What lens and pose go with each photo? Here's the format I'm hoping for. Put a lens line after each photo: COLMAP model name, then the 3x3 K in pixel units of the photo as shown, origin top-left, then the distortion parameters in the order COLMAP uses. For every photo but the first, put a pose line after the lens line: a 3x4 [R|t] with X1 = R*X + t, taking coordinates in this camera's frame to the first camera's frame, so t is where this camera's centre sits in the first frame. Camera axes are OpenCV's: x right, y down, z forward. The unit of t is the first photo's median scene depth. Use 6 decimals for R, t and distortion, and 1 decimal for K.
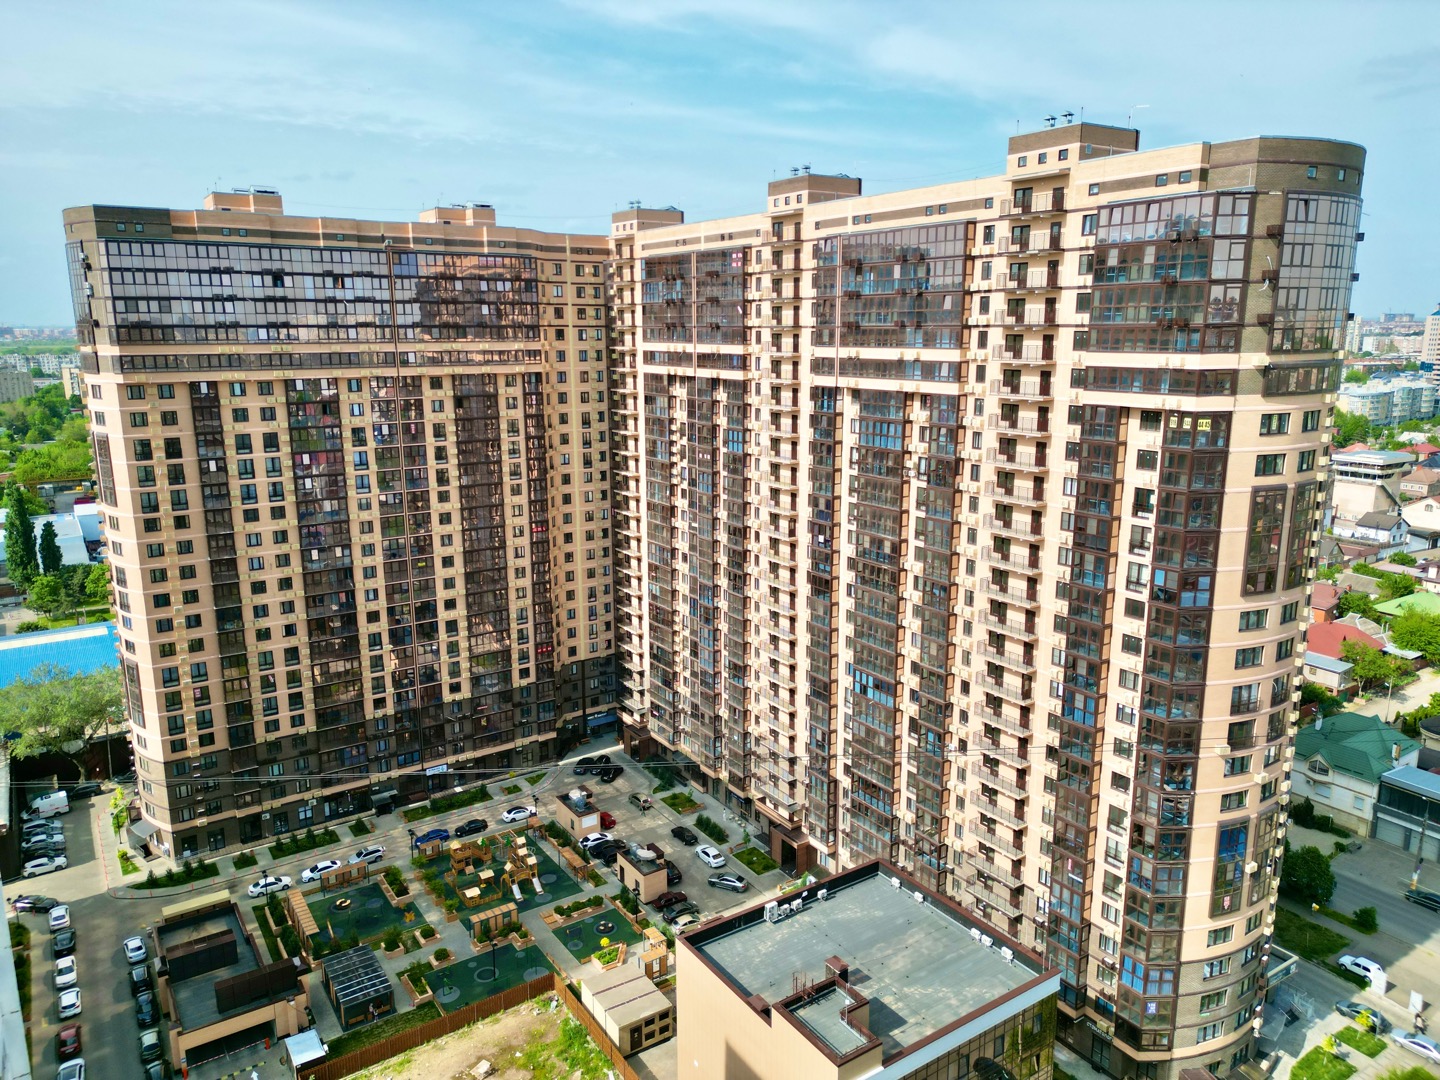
lens RADIAL K [[1002.6, 0, 722.2], [0, 1002.6, 537.1], [0, 0, 1]] dist [0.038464, -0.021785]
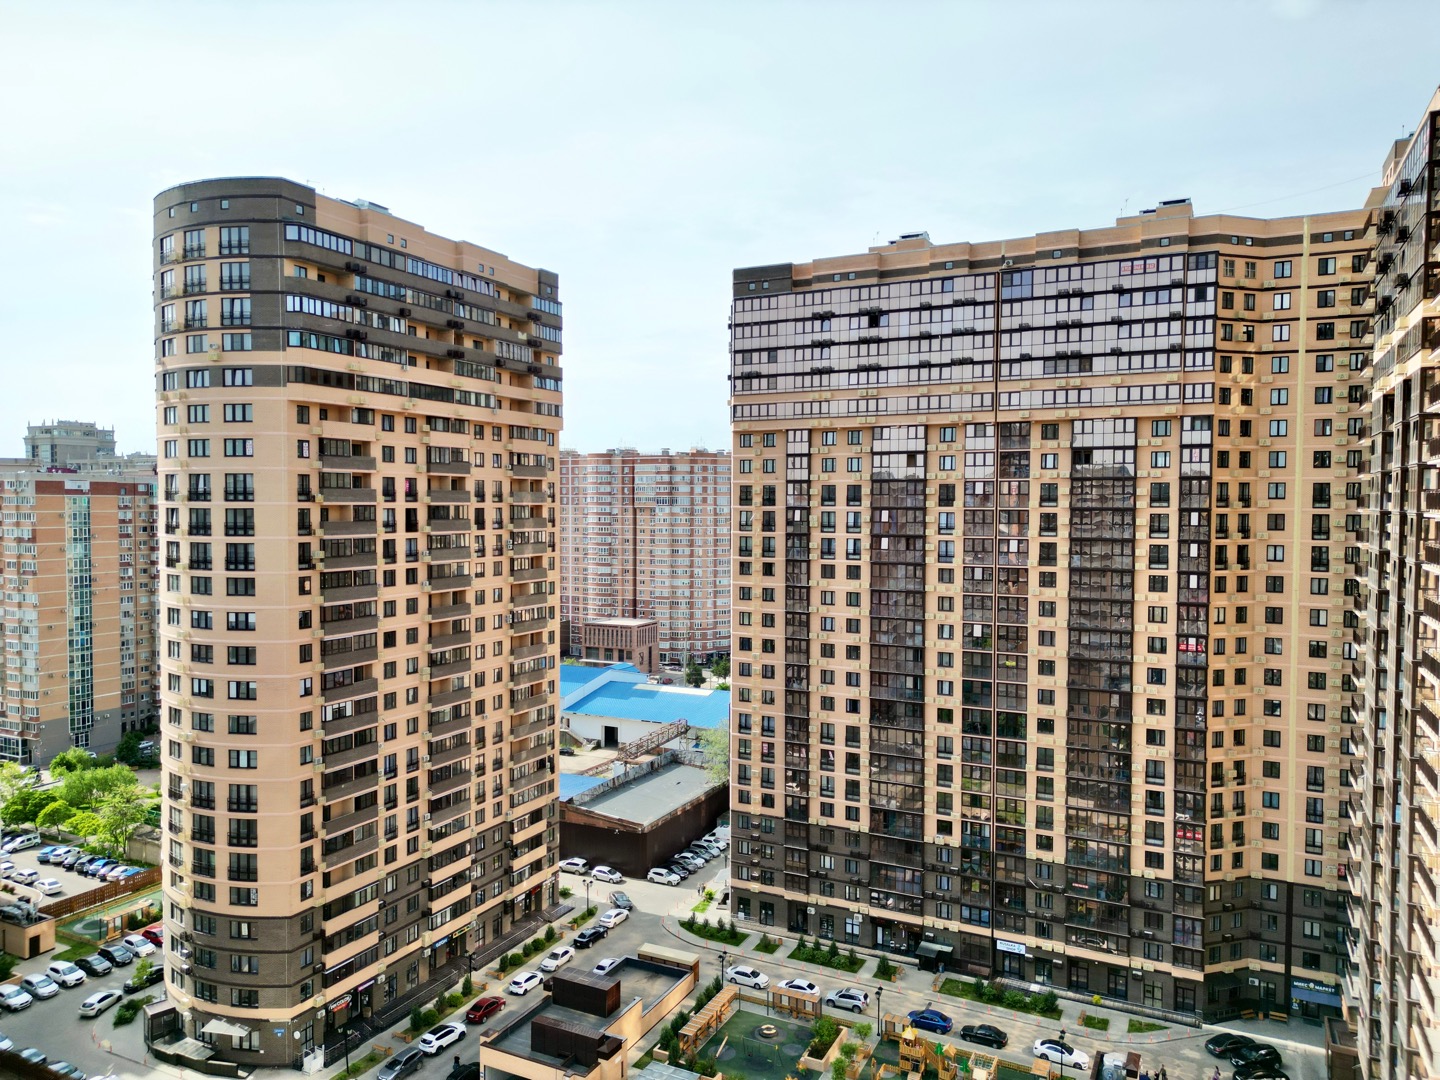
lens RADIAL K [[1002.6, 0, 719.2], [0, 1002.6, 538.1], [0, 0, 1]] dist [0.038464, -0.021785]
pose [[0.485539, 0.030743, -0.873674, 0.283183], [-0.188008, 0.979669, -0.070011, 0.030958], [0.853759, 0.198251, 0.481447, 0.440839]]
